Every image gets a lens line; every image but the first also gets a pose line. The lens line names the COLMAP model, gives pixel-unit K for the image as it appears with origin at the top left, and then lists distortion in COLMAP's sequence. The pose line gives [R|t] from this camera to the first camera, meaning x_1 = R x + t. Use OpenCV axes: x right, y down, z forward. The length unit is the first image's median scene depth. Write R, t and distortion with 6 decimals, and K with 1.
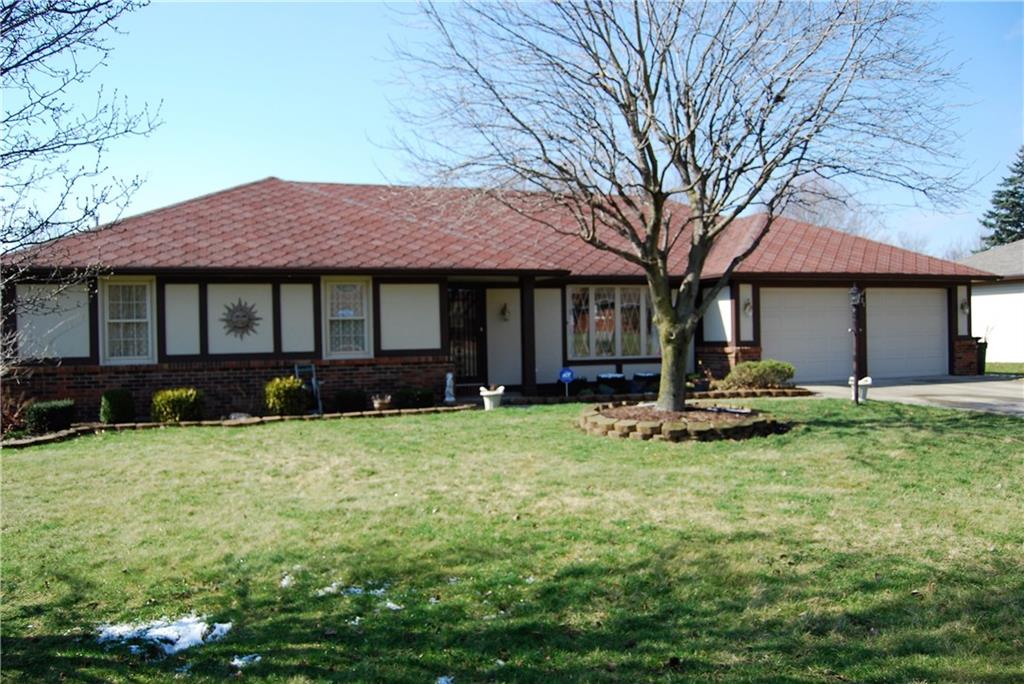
lens RADIAL K [[812.0, 0, 511.8], [0, 812.0, 337.0], [0, 0, 1]] dist [-0.008947, -0.000050]
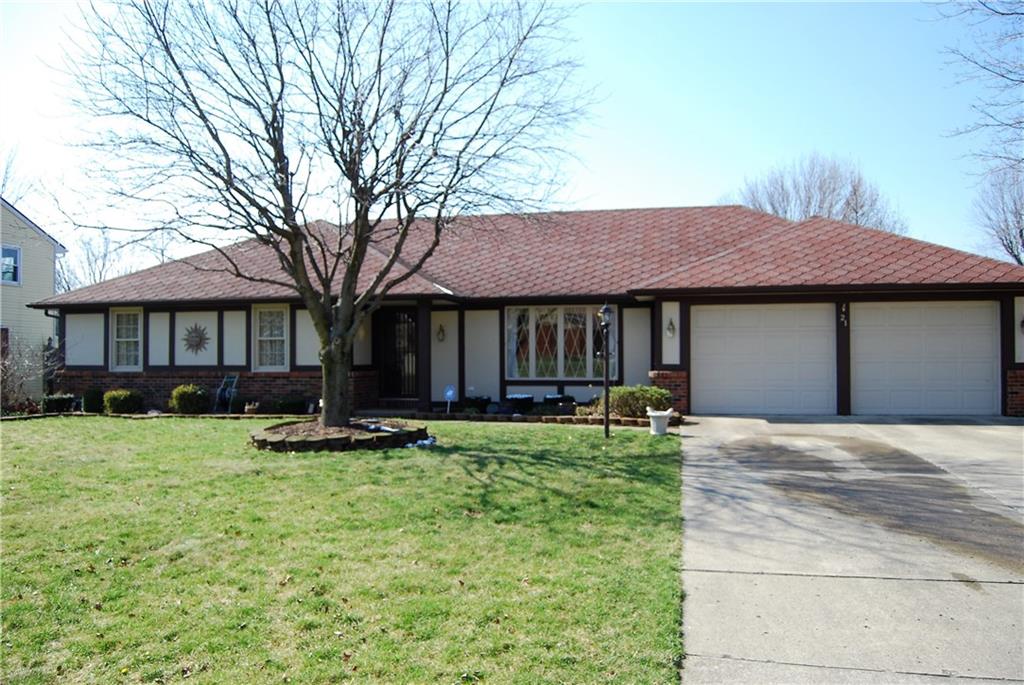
lens RADIAL K [[812.0, 0, 511.7], [0, 812.0, 342.7], [0, 0, 1]] dist [-0.008947, -0.000050]
pose [[0.848104, 0.007367, -0.529779, 0.759649], [-0.014343, 0.999856, -0.009057, -0.011216], [0.529636, 0.015280, 0.848087, 0.163883]]
